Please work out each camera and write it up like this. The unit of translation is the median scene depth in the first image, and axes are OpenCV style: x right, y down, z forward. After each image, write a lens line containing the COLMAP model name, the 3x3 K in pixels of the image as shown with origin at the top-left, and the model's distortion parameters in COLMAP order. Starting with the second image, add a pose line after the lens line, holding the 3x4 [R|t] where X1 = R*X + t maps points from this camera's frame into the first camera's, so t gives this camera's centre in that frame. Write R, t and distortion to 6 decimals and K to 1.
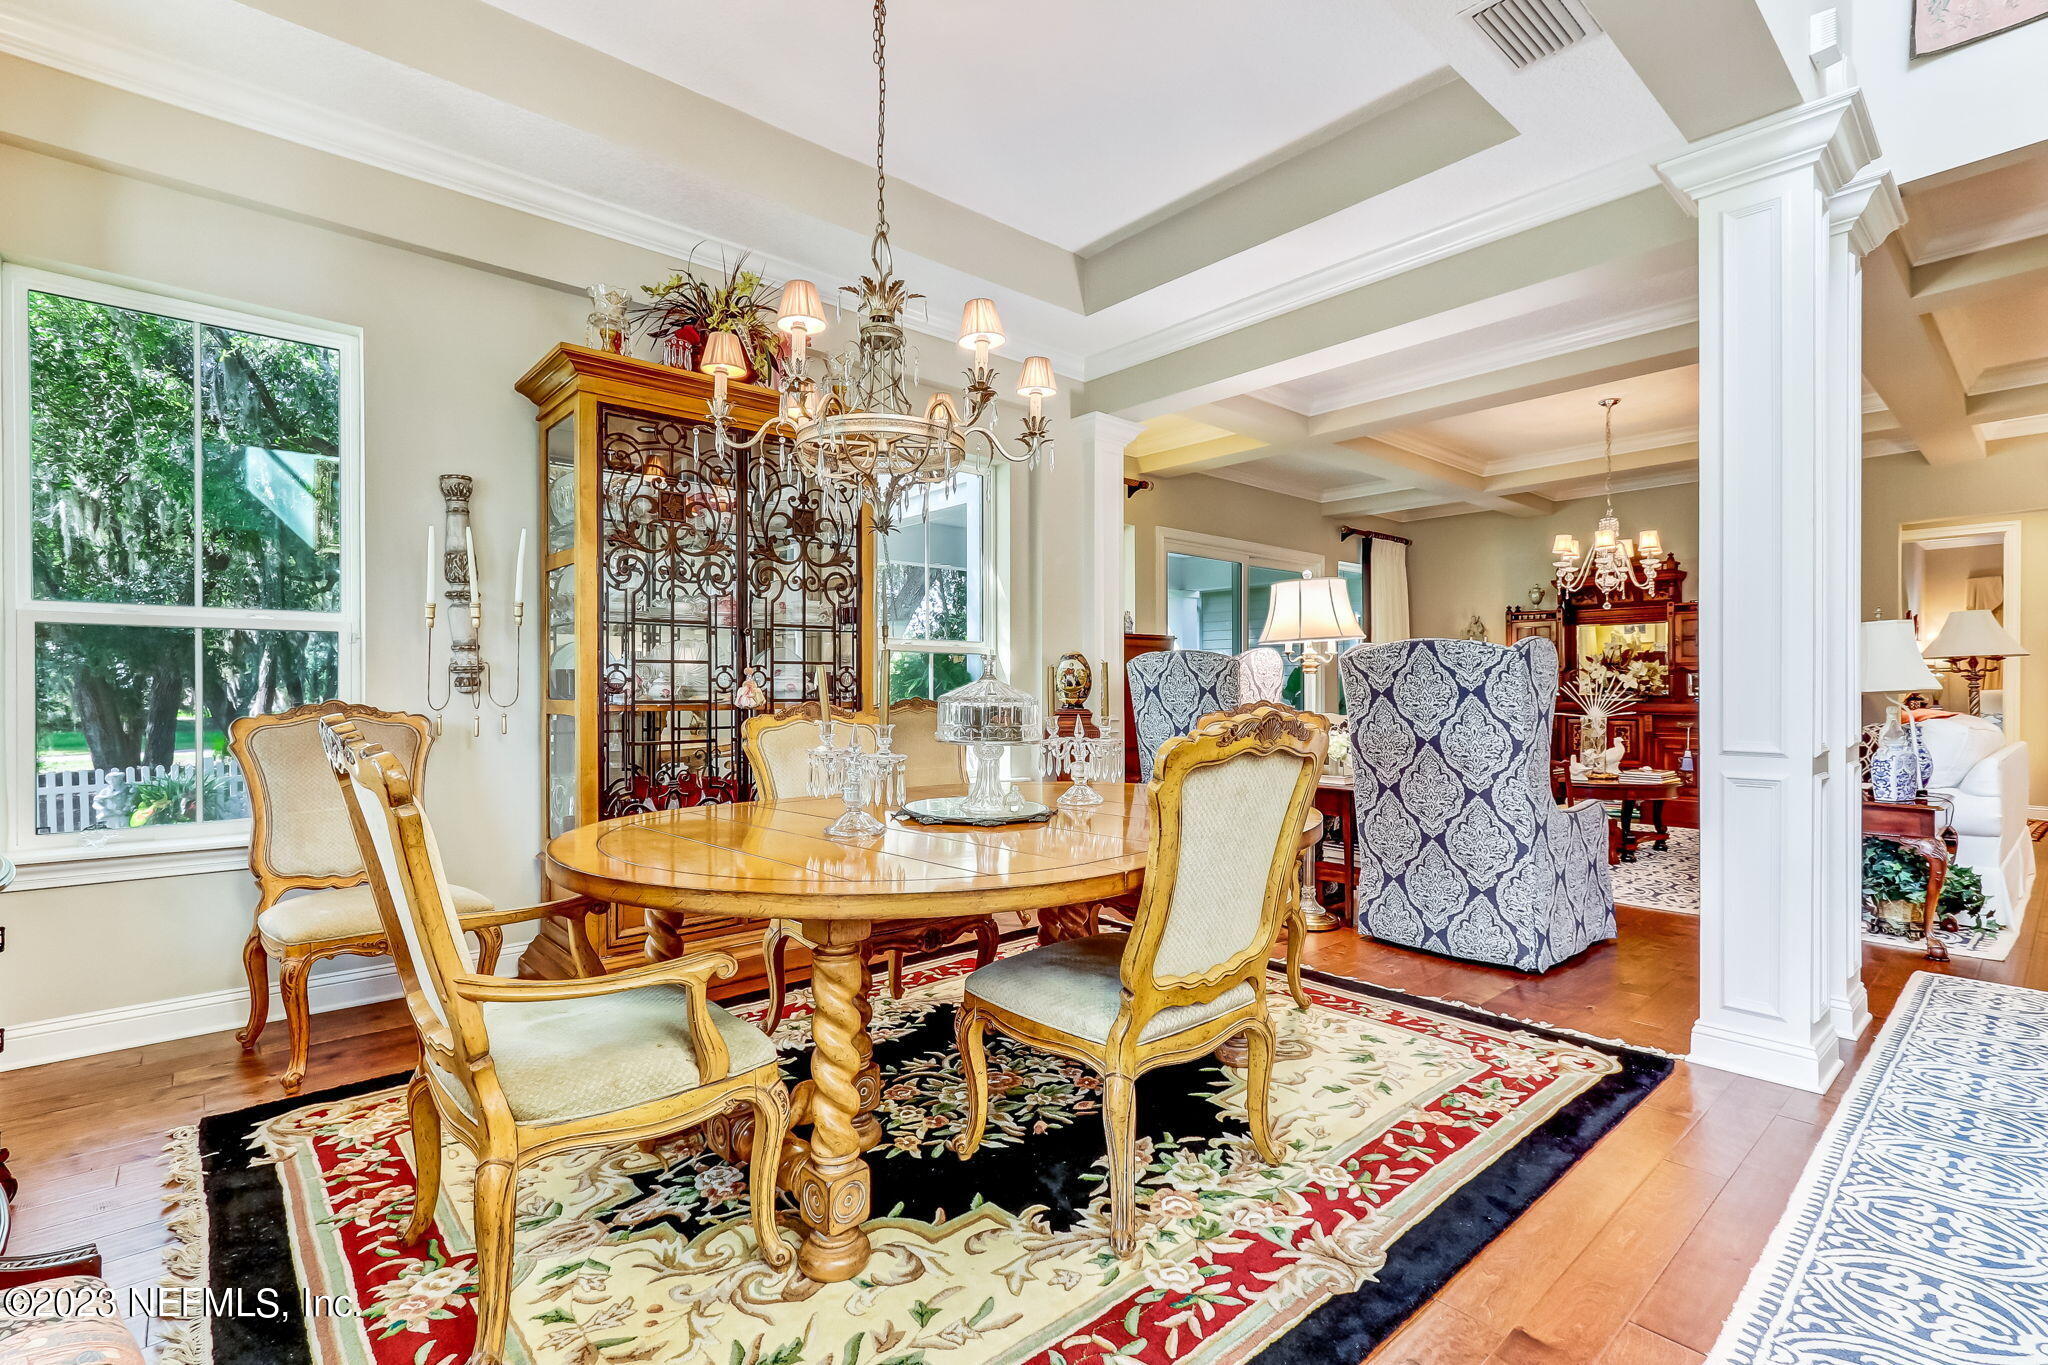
lens RADIAL K [[947.9, 0, 1024.0], [0, 947.9, 682.5], [0, 0, 1]] dist [0.002875, 0.000813]
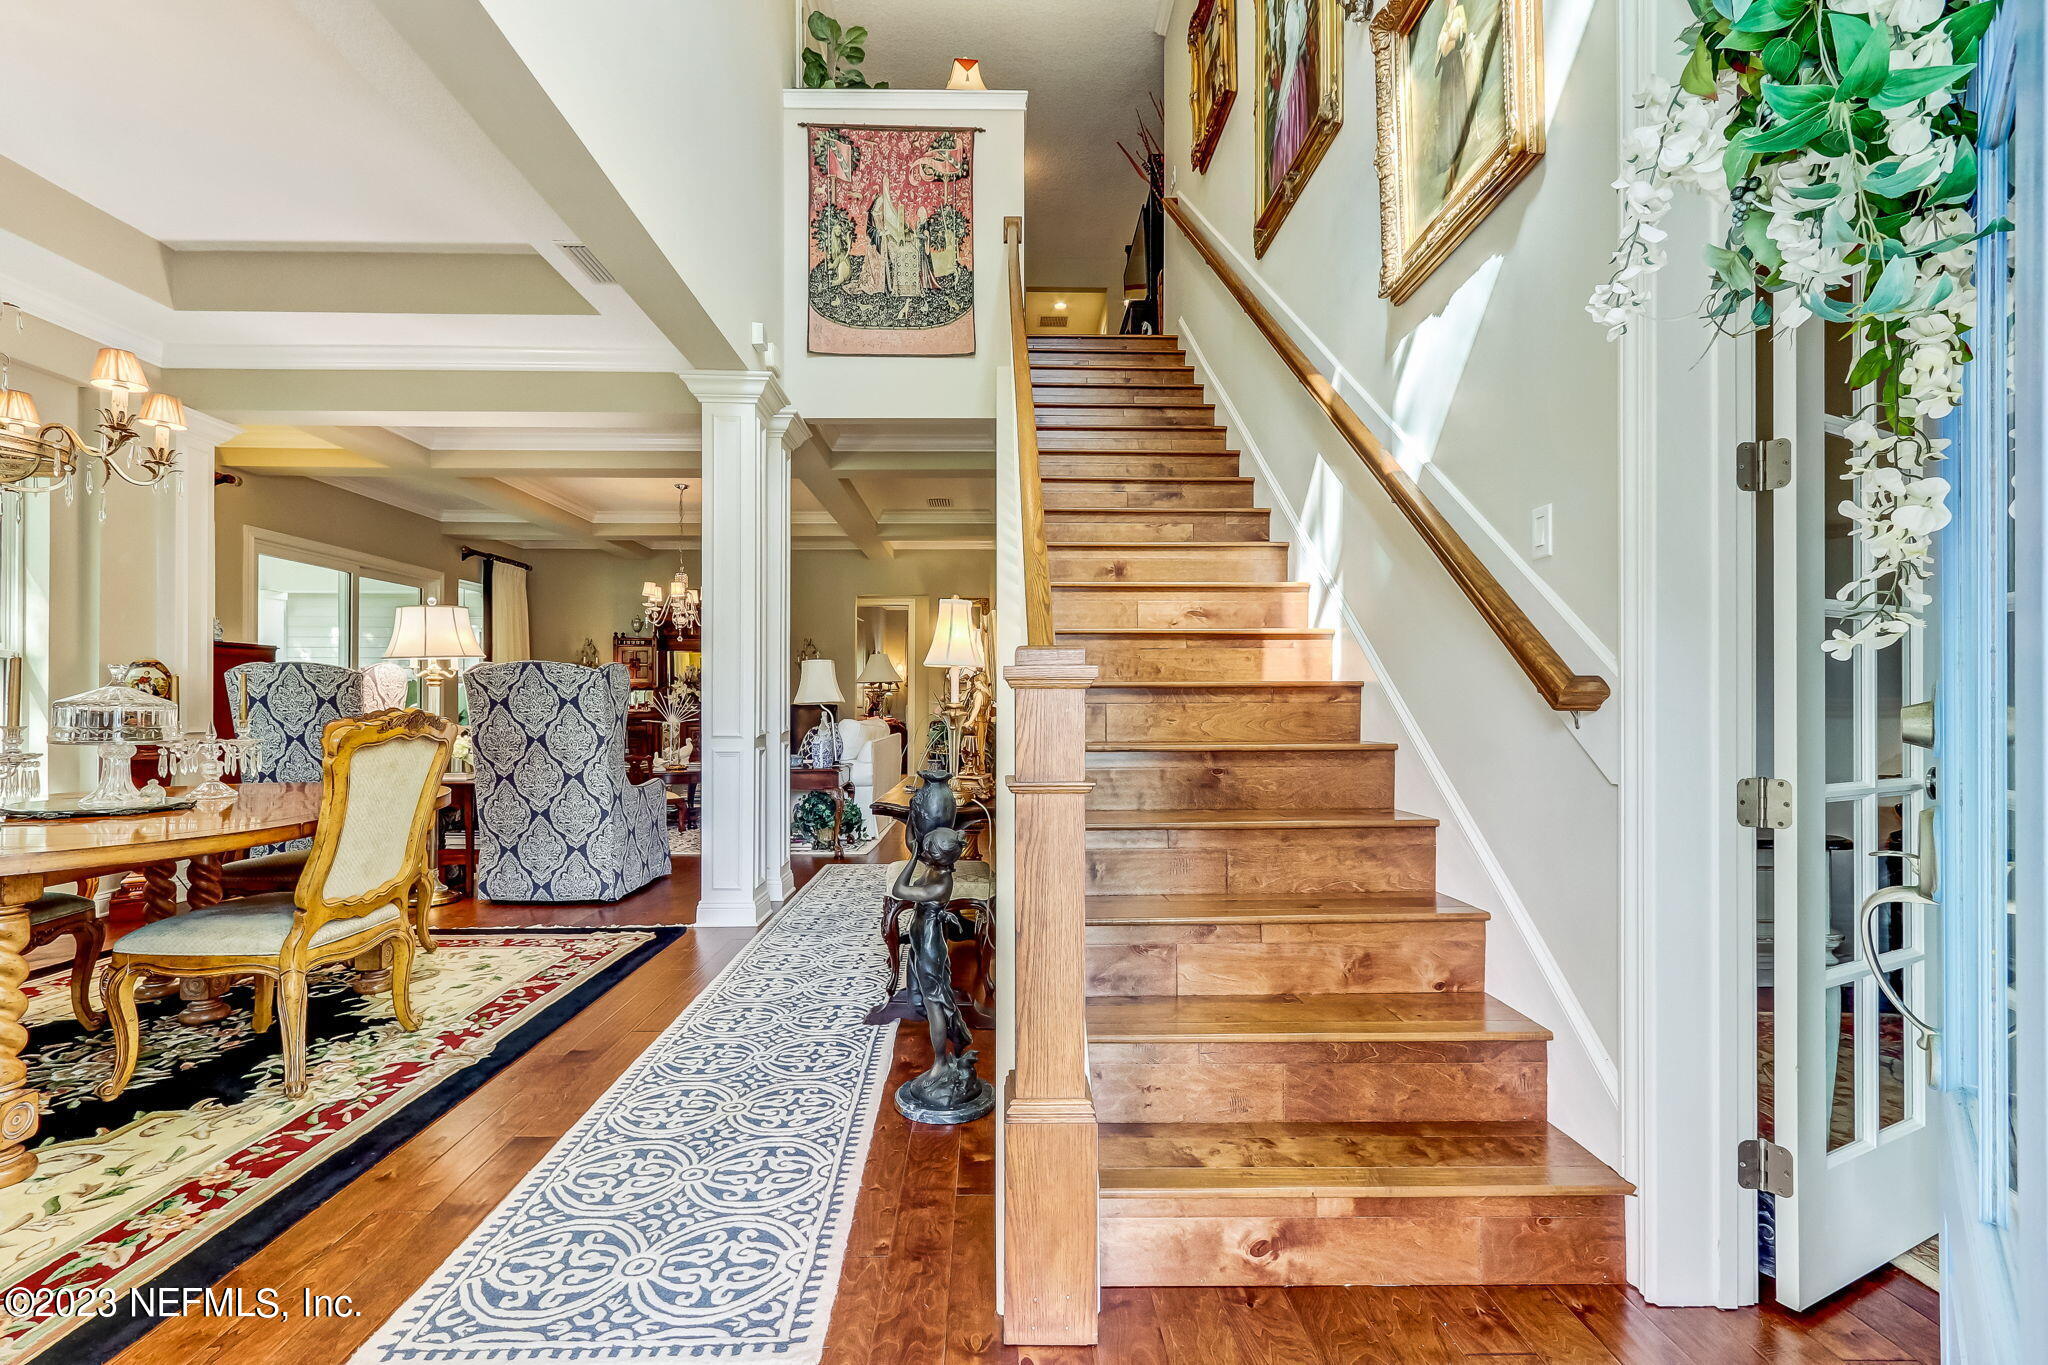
lens RADIAL K [[983.5, 0, 1017.1], [0, 983.5, 706.4], [0, 0, 1]] dist [0.001744, 0.001299]
pose [[0.668034, 0.000725, 0.744130, -0.192815], [-0.006370, 0.999968, 0.004744, 0.008053], [-0.744103, -0.007909, 0.668018, -0.547058]]
